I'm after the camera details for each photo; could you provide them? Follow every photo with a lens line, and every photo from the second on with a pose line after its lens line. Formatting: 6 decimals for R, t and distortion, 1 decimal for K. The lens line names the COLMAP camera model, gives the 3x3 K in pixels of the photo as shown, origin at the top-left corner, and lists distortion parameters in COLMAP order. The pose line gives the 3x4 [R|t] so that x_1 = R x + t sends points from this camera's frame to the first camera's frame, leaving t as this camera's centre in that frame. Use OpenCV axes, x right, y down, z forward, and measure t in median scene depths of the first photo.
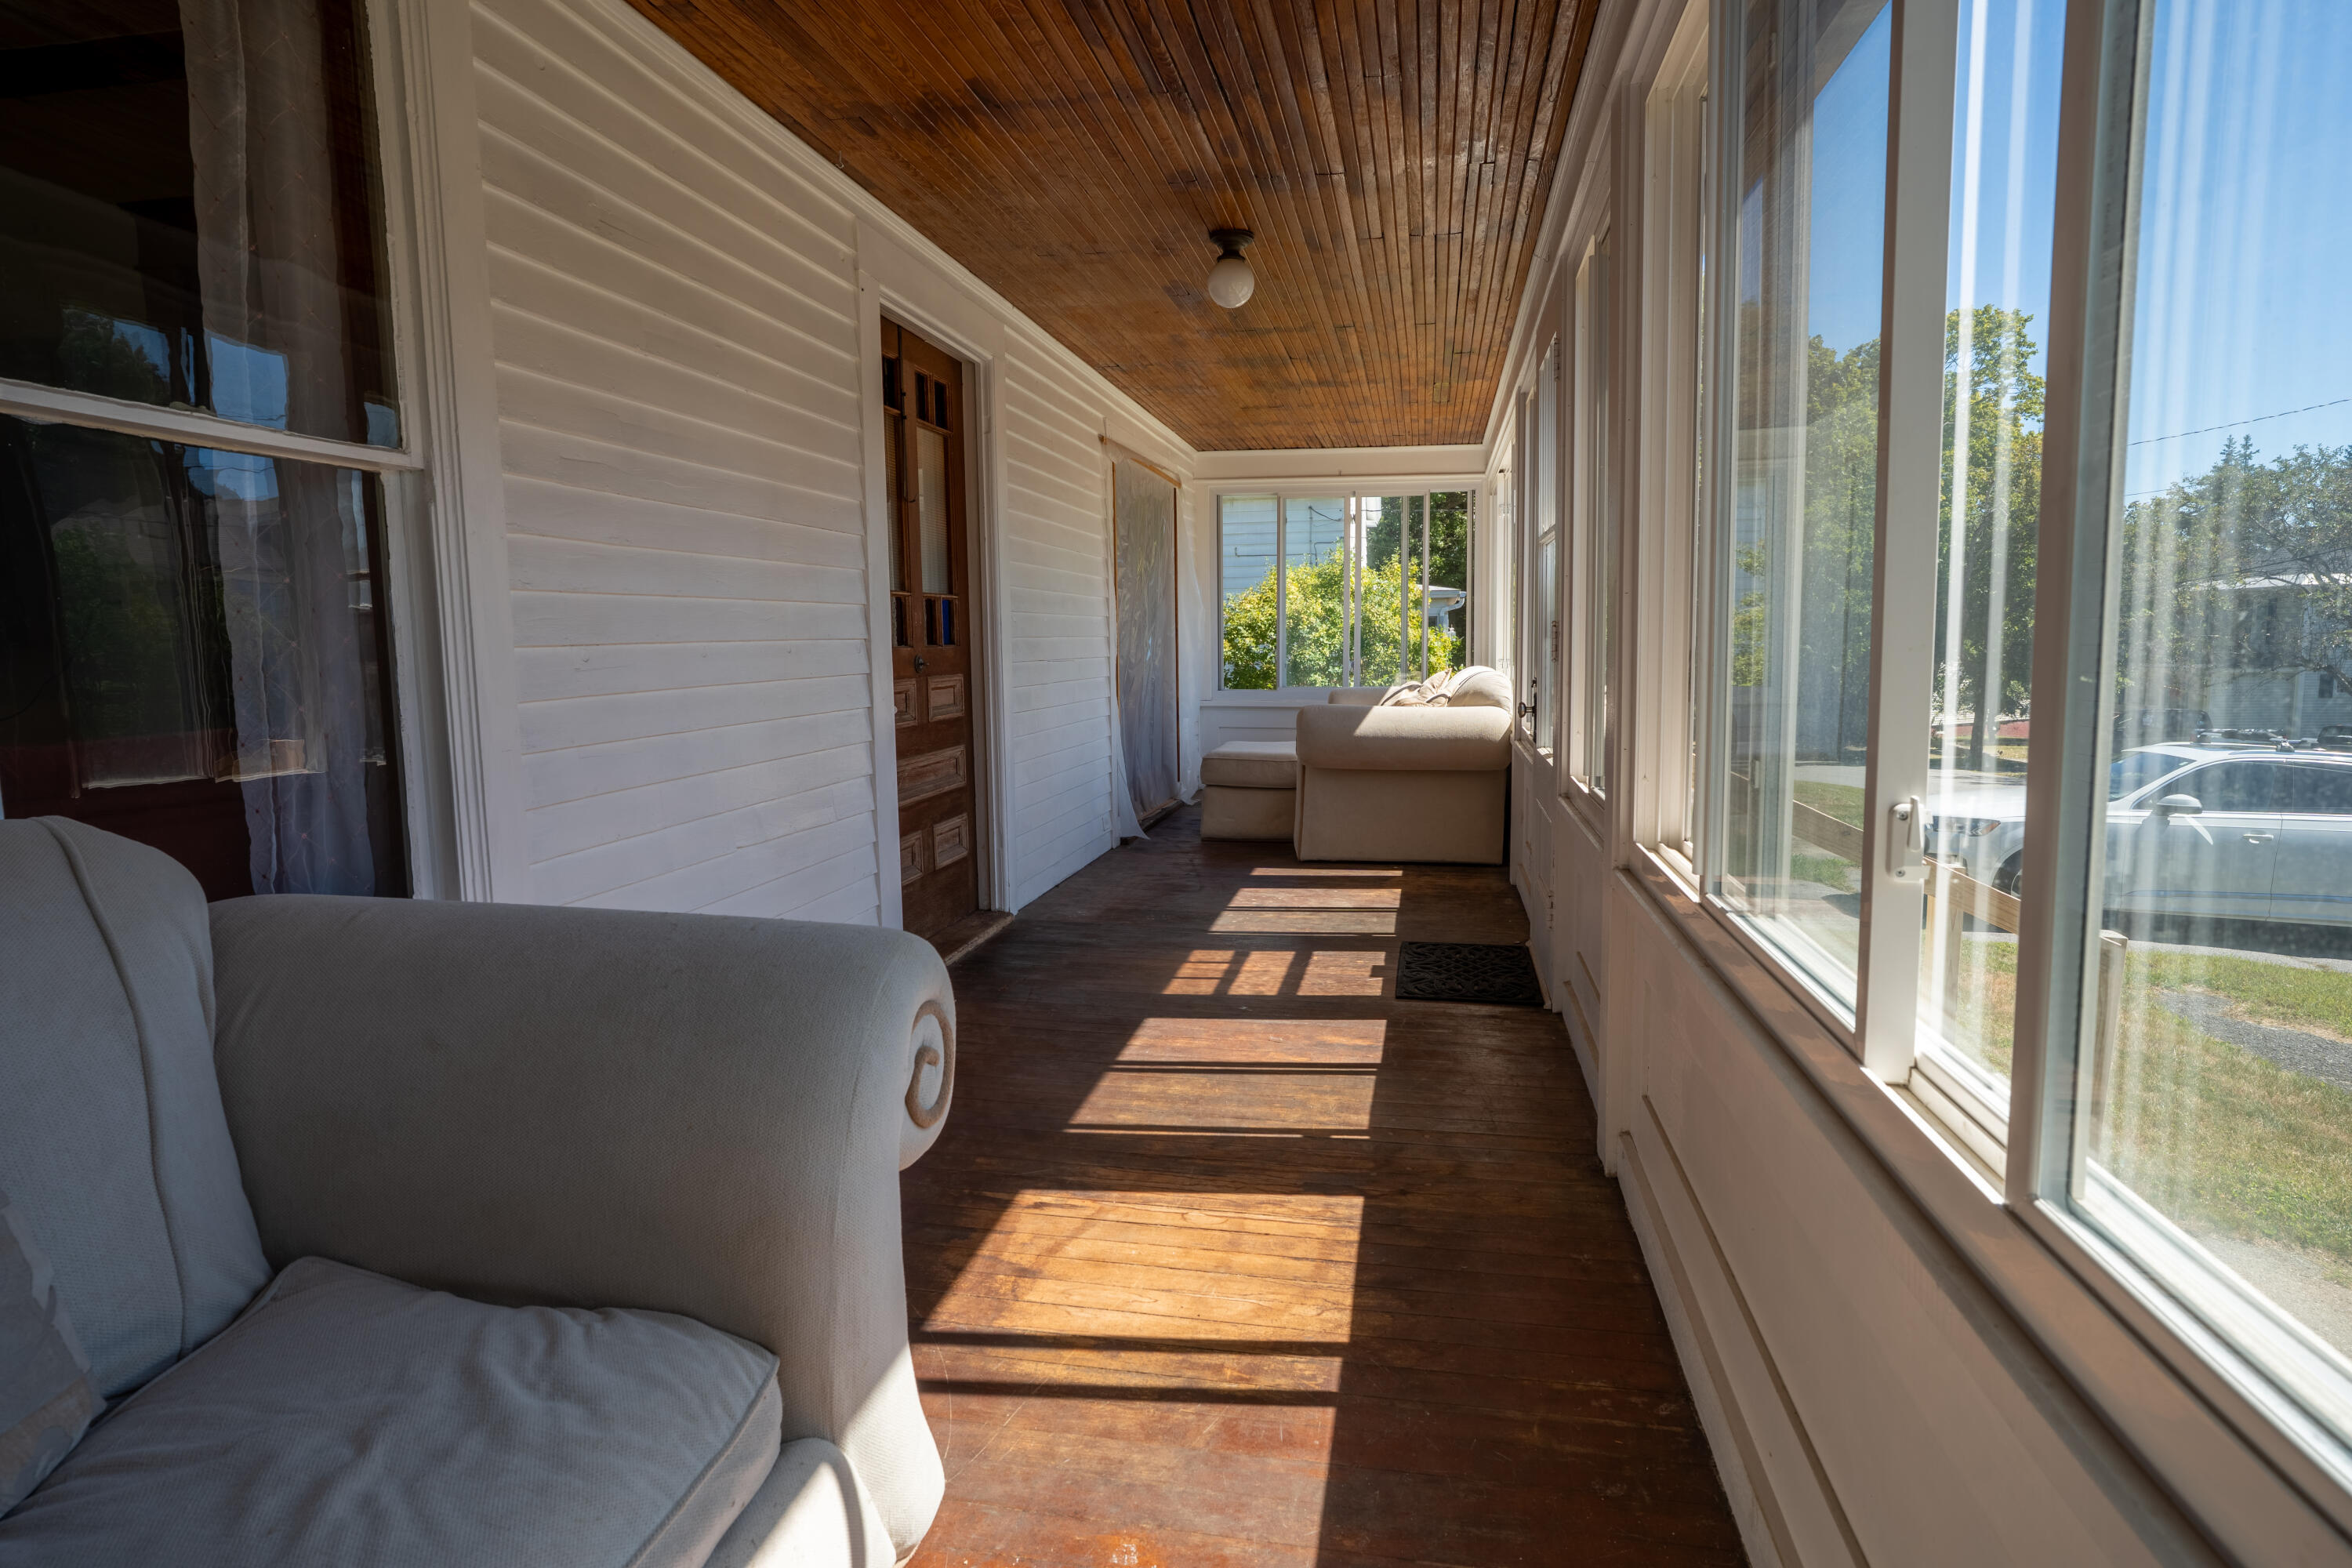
lens RADIAL K [[1337.9, 0, 1181.5], [0, 1337.9, 787.7], [0, 0, 1]] dist [-0.017154, 0.017723]
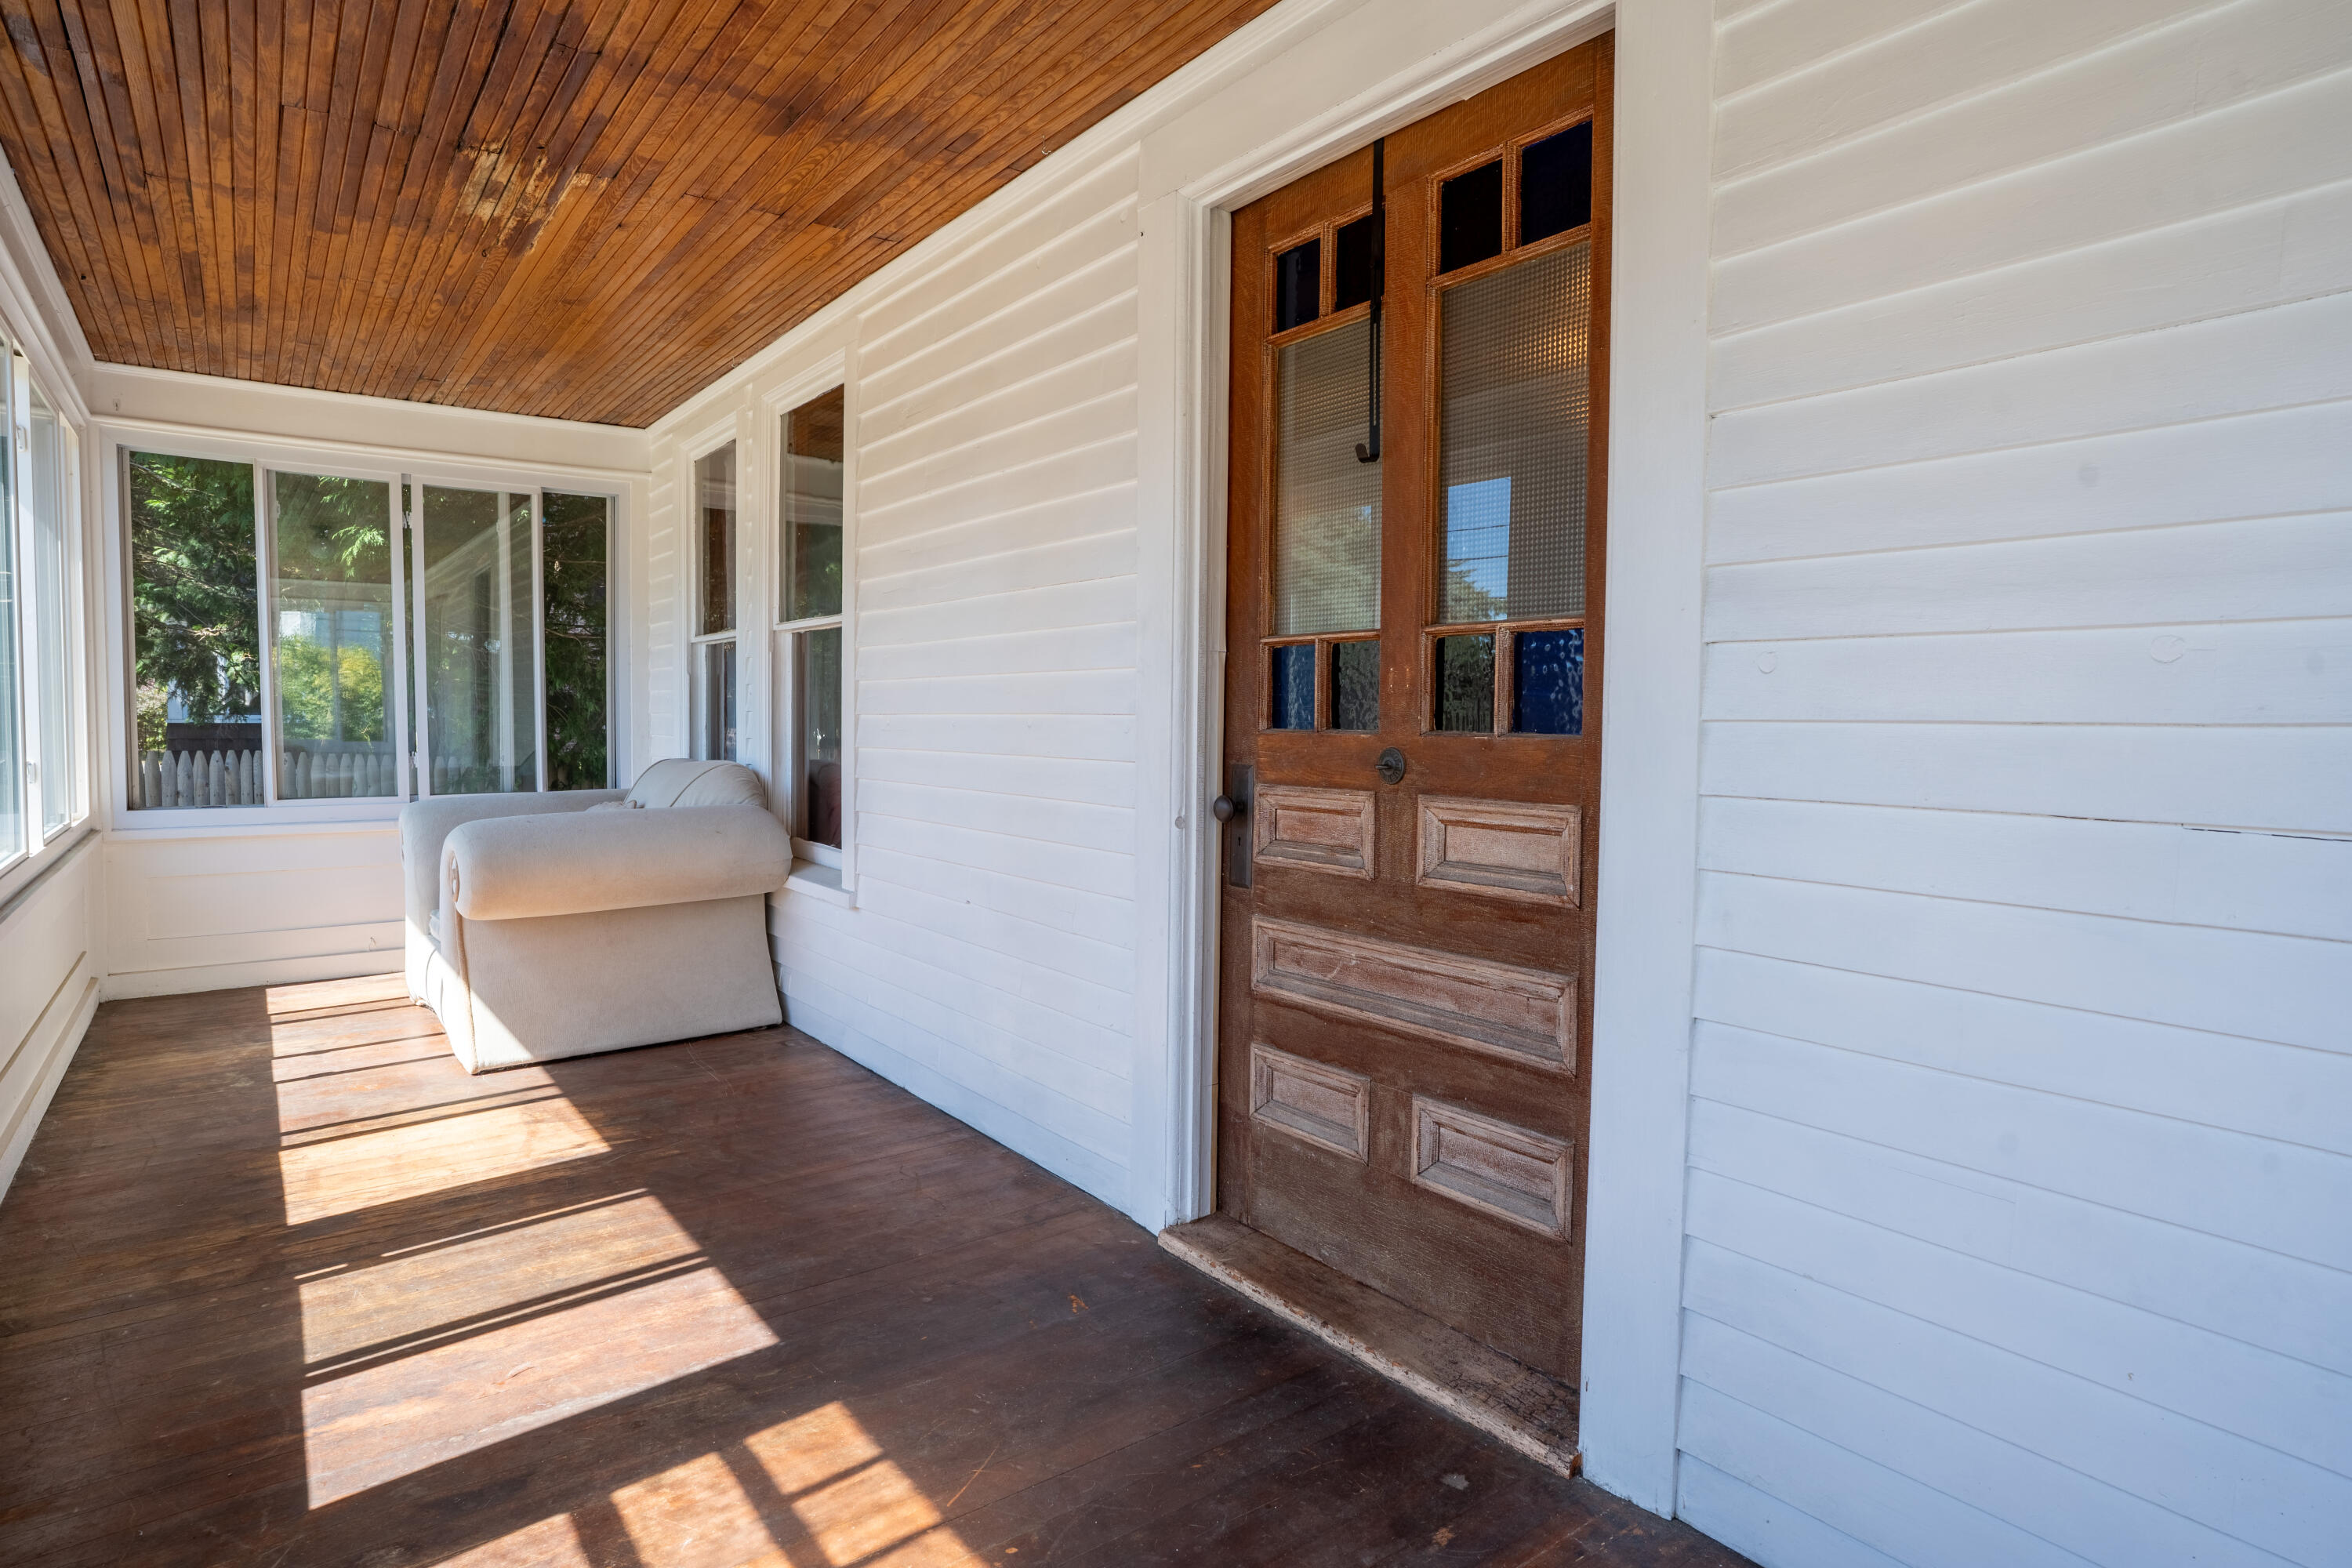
lens RADIAL K [[1337.9, 0, 1192.8], [0, 1337.9, 776.3], [0, 0, 1]] dist [-0.017154, 0.017723]
pose [[-0.691722, 0.039258, -0.721096, 0.328806], [-0.081755, 0.987845, 0.132205, -0.213797], [0.717521, 0.150402, -0.680105, 1.846180]]
